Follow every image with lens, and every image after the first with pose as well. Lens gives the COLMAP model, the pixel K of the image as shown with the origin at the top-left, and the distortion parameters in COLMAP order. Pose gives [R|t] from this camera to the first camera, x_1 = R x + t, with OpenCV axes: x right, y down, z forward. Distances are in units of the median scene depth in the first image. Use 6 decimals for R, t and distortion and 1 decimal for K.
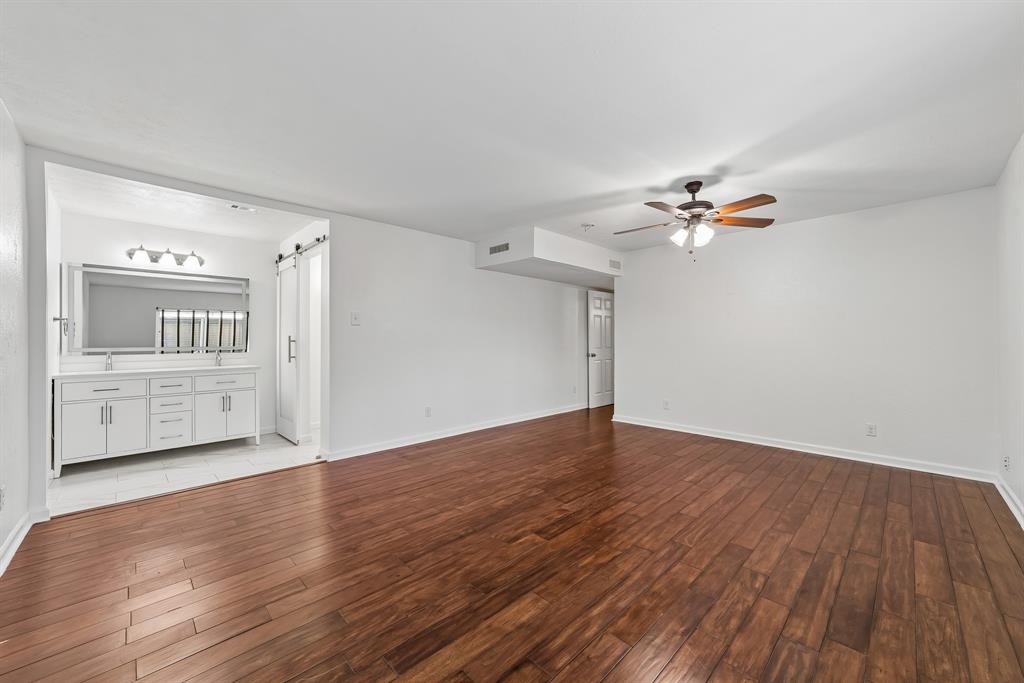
lens RADIAL K [[389.5, 0, 511.5], [0, 389.5, 342.0], [0, 0, 1]] dist [0.000171, -0.000005]
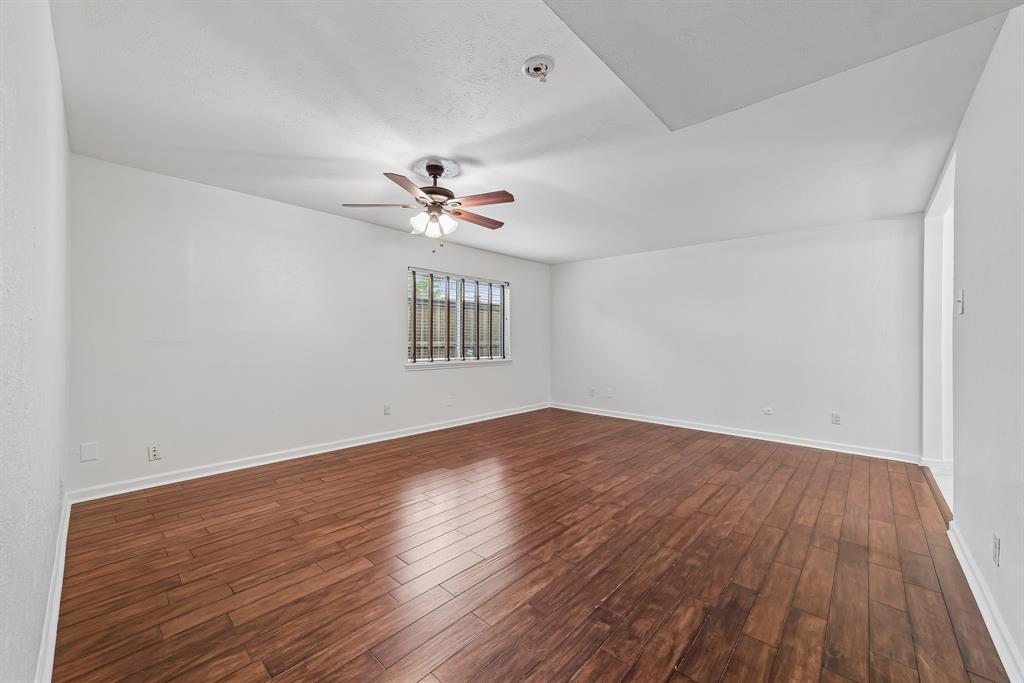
lens RADIAL K [[389.5, 0, 512.0], [0, 389.5, 341.6], [0, 0, 1]] dist [0.000171, -0.000005]
pose [[-0.998285, -0.009992, -0.057674, 0.352857], [-0.010413, 0.999921, 0.006999, -0.002652], [0.057600, 0.007587, -0.998311, 2.002373]]
